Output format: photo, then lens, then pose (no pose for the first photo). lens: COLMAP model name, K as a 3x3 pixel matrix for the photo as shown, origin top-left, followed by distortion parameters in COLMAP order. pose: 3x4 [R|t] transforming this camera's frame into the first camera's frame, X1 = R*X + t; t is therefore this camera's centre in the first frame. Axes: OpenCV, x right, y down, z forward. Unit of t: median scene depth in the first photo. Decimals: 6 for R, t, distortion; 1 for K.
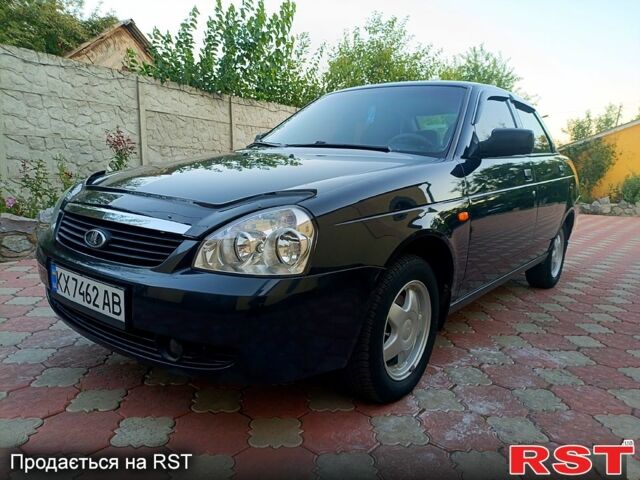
lens RADIAL K [[473.1, 0, 320.0], [0, 473.1, 240.0], [0, 0, 1]] dist [-0.006613, -0.000580]
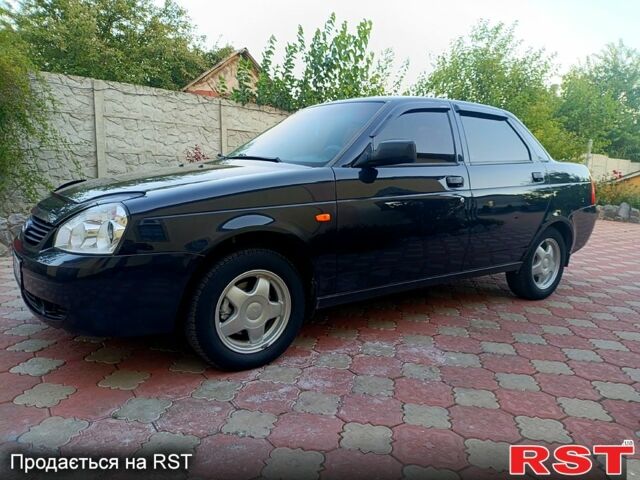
lens RADIAL K [[465.3, 0, 320.0], [0, 465.3, 240.0], [0, 0, 1]] dist [0.052101, -0.053461]
pose [[0.960152, 0.030933, -0.277763, 0.159969], [-0.037485, 0.999129, -0.018309, 0.006069], [0.276955, 0.027991, 0.960475, -0.020959]]
